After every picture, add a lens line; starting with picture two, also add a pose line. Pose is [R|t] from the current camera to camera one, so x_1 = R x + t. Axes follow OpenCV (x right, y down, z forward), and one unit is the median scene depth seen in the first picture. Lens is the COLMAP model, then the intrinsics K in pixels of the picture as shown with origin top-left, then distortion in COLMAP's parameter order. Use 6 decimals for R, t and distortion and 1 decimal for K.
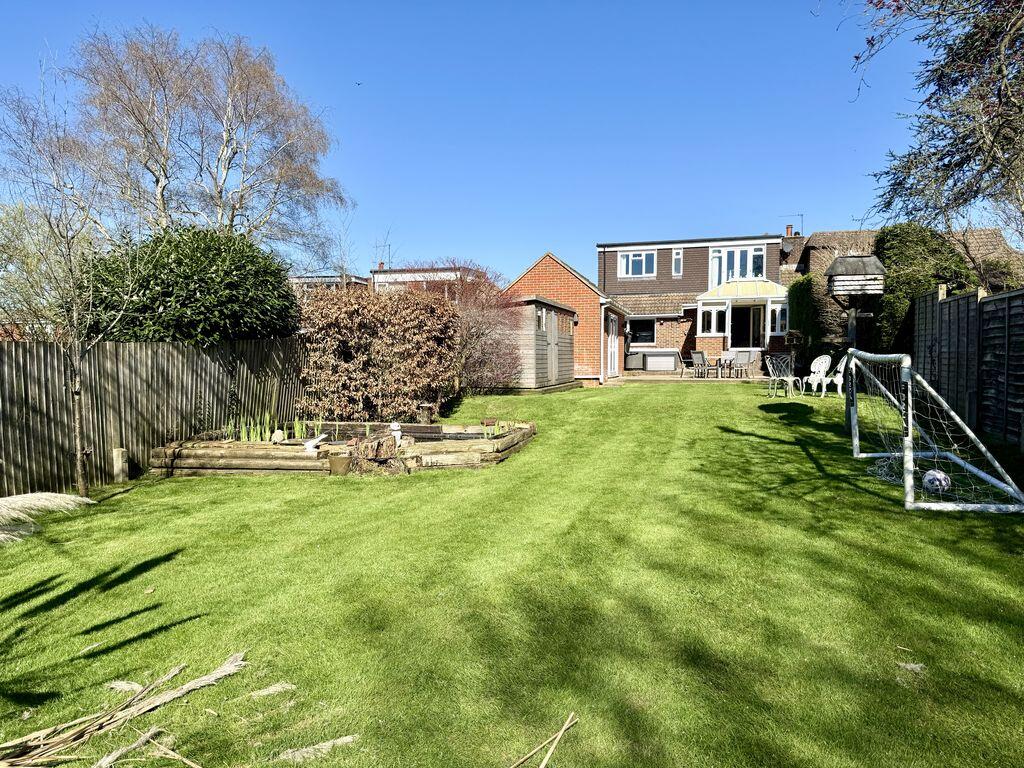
lens RADIAL K [[675.6, 0, 512.0], [0, 675.6, 384.0], [0, 0, 1]] dist [0.055241, -0.097760]
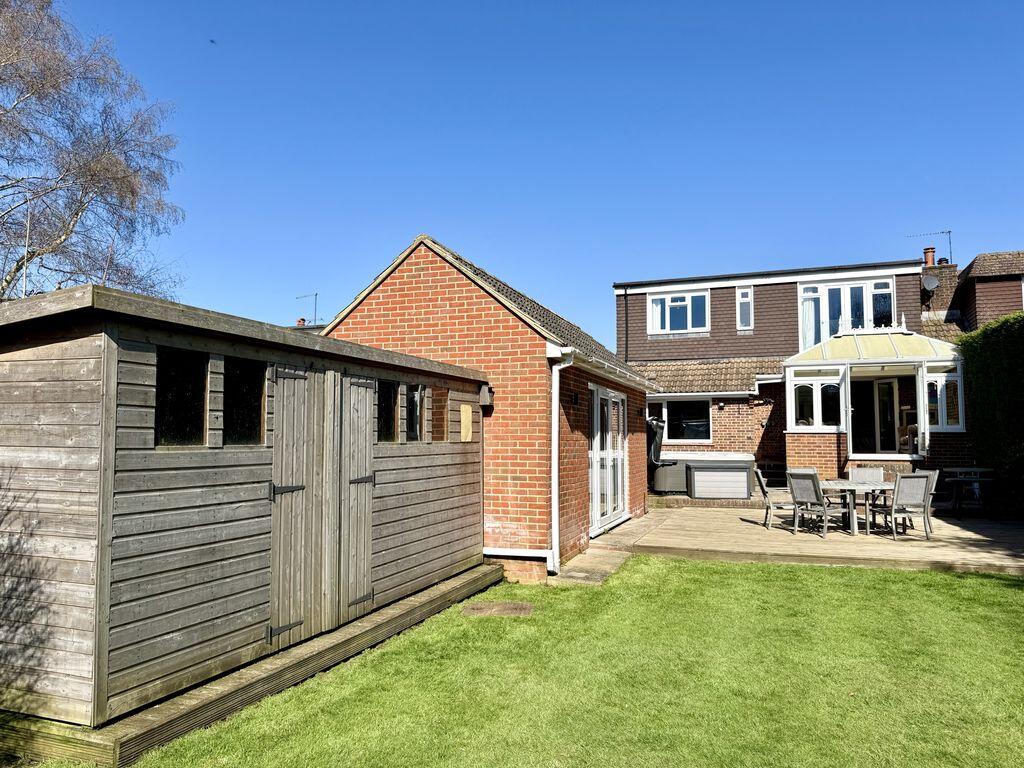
lens RADIAL K [[675.6, 0, 512.0], [0, 675.6, 384.0], [0, 0, 1]] dist [0.055241, -0.097760]
pose [[0.996120, -0.002190, -0.087982, 0.090284], [-0.008319, 0.992871, -0.118899, -0.037372], [0.087615, 0.119170, 0.989001, 0.391254]]
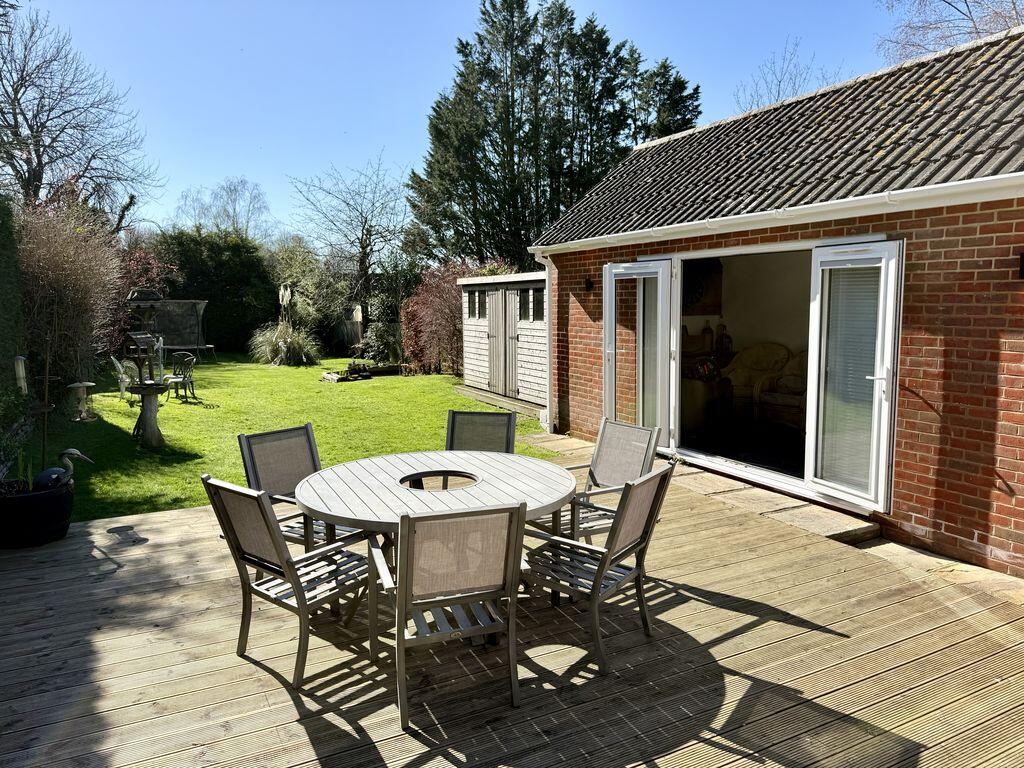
lens RADIAL K [[675.6, 0, 512.0], [0, 675.6, 384.0], [0, 0, 1]] dist [0.055241, -0.097760]
pose [[-0.733008, 0.093235, -0.673800, 0.301382], [-0.019047, 0.987360, 0.157343, -0.067741], [0.679954, 0.128168, -0.721967, 0.850200]]
